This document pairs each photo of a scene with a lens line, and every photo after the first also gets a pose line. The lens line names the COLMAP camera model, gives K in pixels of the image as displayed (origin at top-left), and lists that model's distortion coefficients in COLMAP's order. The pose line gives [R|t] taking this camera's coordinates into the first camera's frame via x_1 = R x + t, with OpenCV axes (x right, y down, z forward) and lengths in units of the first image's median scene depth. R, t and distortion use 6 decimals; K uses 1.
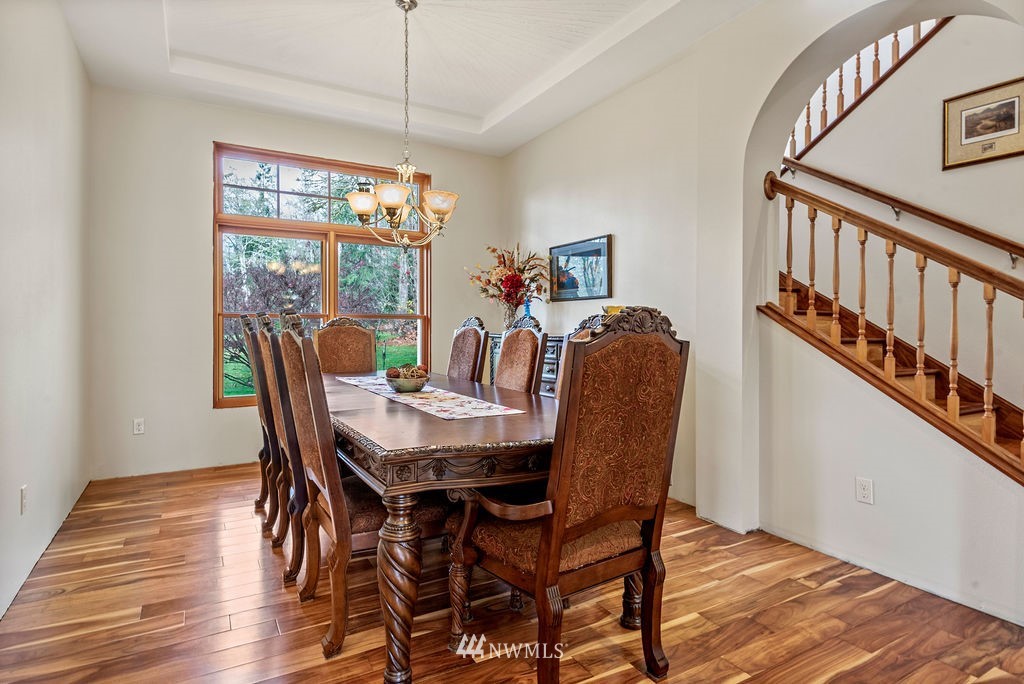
lens RADIAL K [[558.4, 0, 516.4], [0, 558.4, 331.2], [0, 0, 1]] dist [-0.003376, -0.001288]
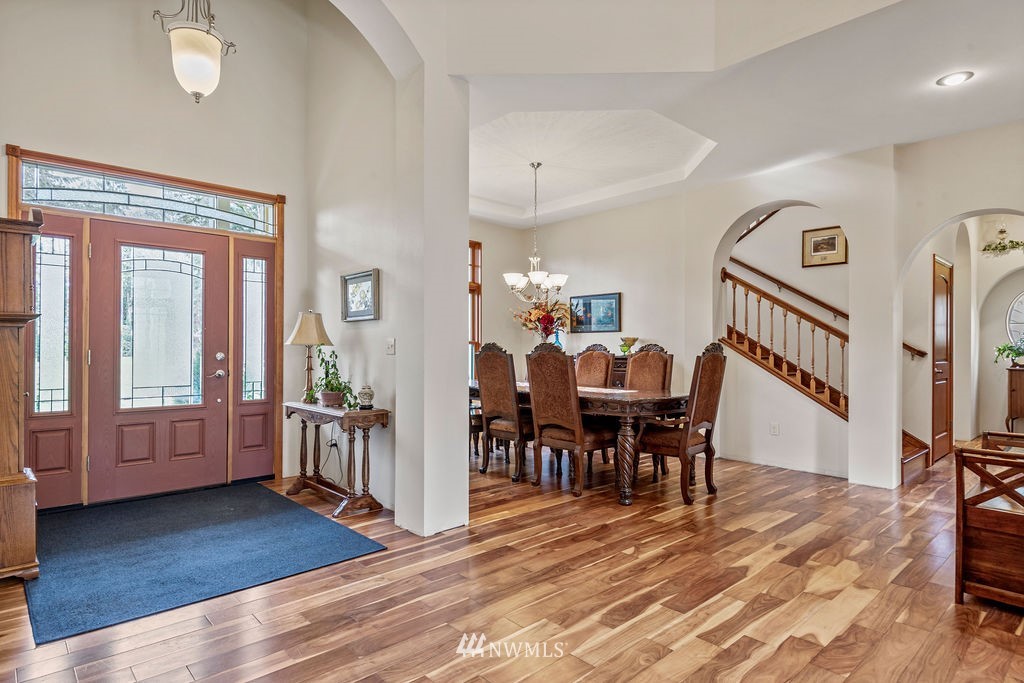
lens RADIAL K [[558.4, 0, 507.8], [0, 558.4, 349.3], [0, 0, 1]] dist [-0.003376, -0.001288]
pose [[0.977861, 0.003693, 0.209224, -0.594698], [-0.002178, 0.999970, -0.007472, 0.004447], [-0.209245, 0.006851, 0.977839, -0.627155]]
